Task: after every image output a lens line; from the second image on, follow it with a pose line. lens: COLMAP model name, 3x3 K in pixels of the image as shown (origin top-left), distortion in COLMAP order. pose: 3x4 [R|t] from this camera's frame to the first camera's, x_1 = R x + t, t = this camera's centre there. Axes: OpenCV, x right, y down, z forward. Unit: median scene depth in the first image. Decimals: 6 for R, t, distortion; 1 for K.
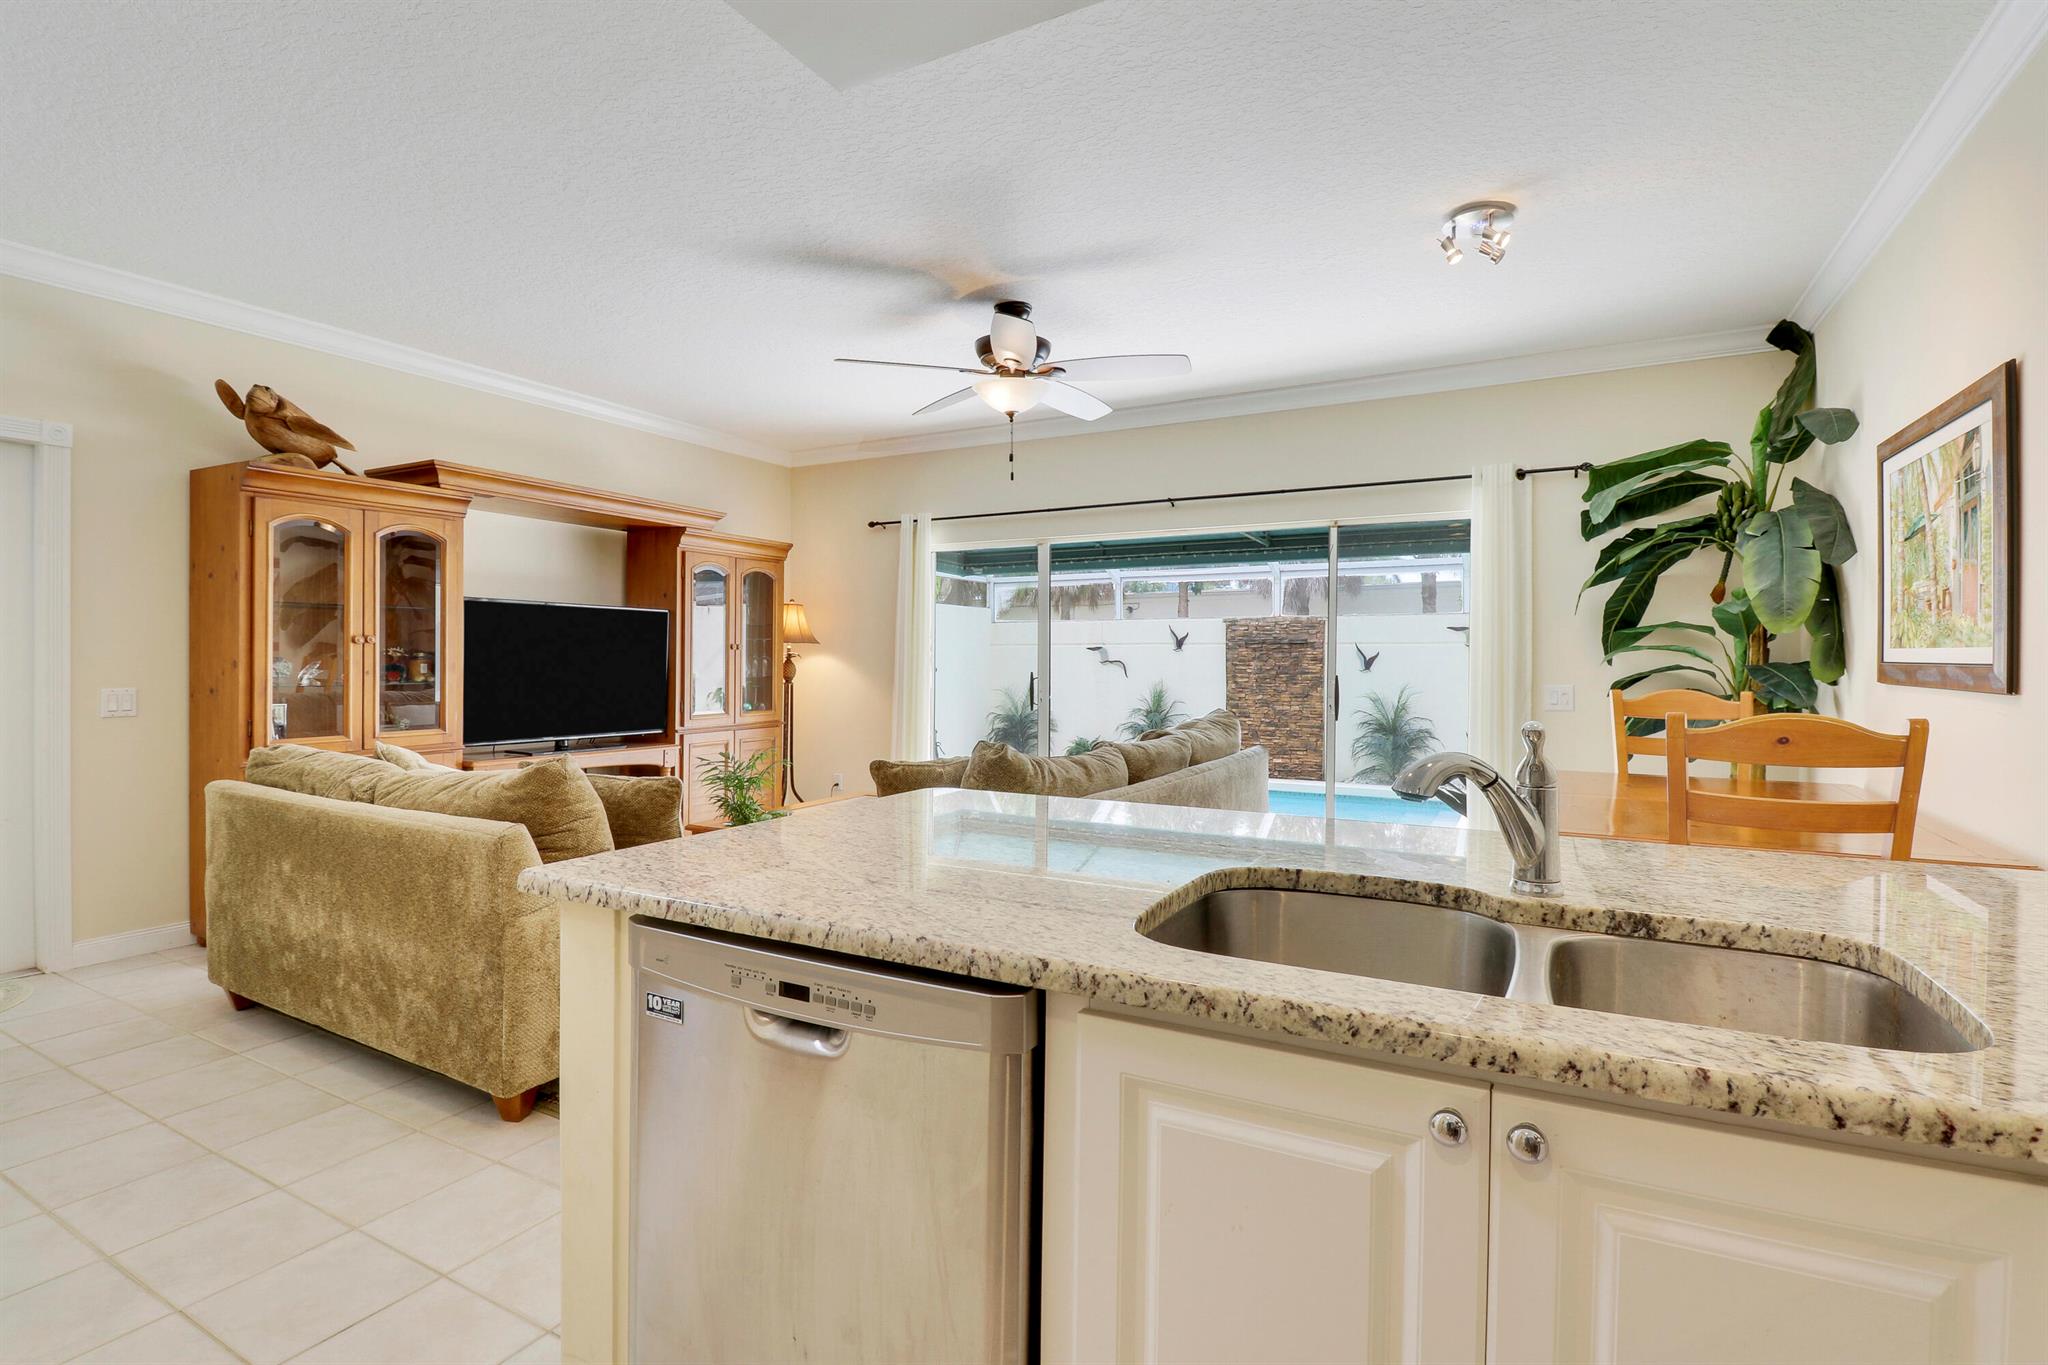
lens RADIAL K [[993.9, 0, 1010.8], [0, 993.9, 658.1], [0, 0, 1]] dist [0.002471, -0.014202]
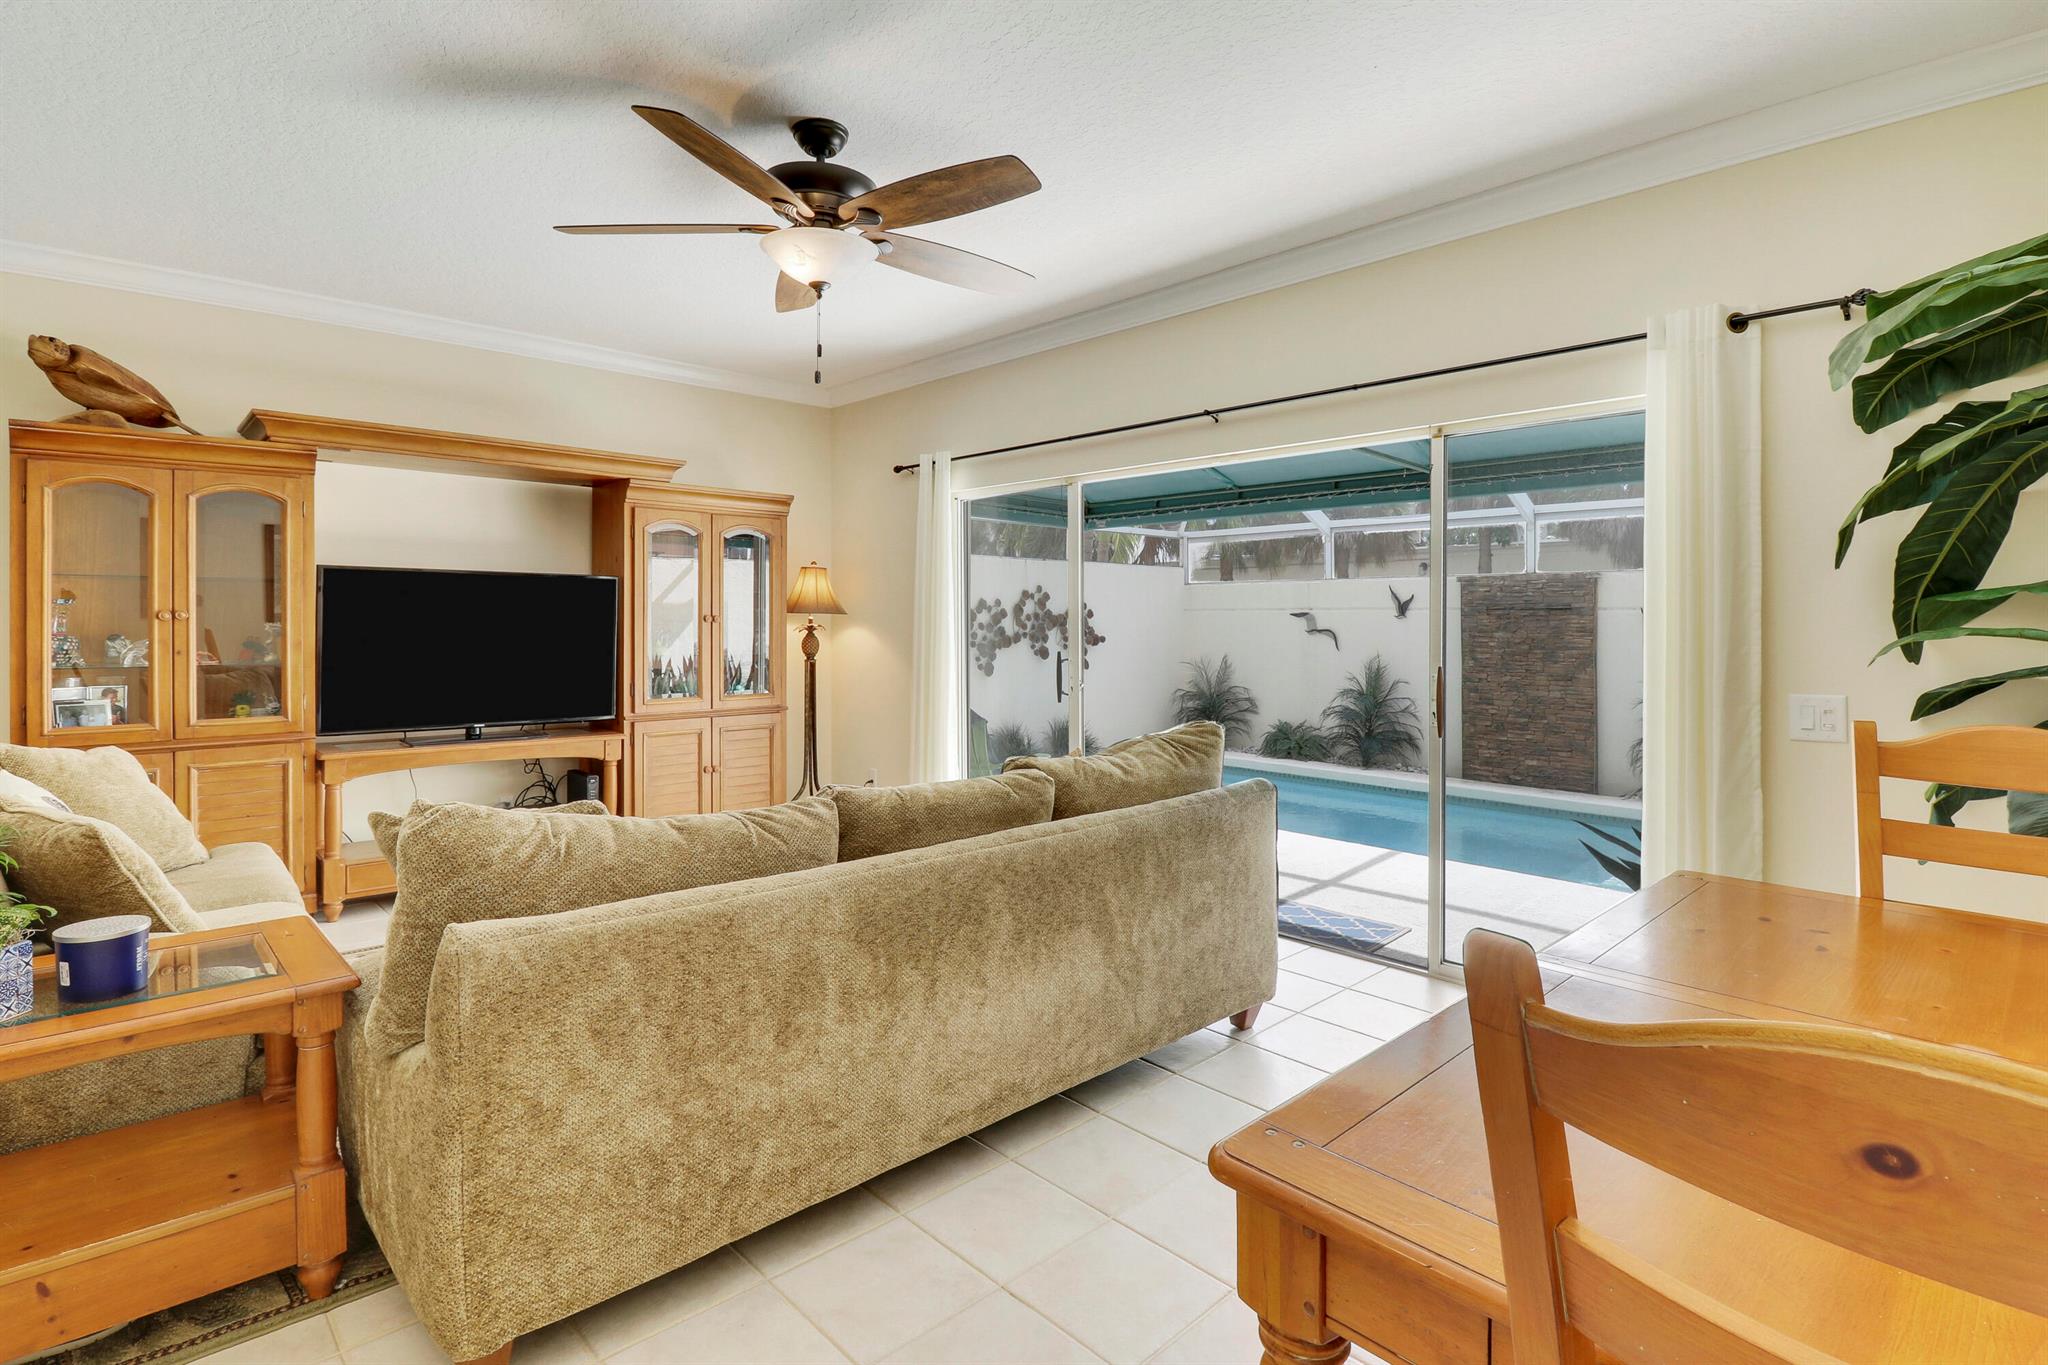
lens RADIAL K [[993.9, 0, 1027.9], [0, 993.9, 601.5], [0, 0, 1]] dist [0.002471, -0.014202]
pose [[0.952104, -0.003275, -0.305756, 0.261264], [-0.002004, 0.999854, -0.016948, -0.013212], [0.305767, 0.016749, 0.951959, 0.295957]]
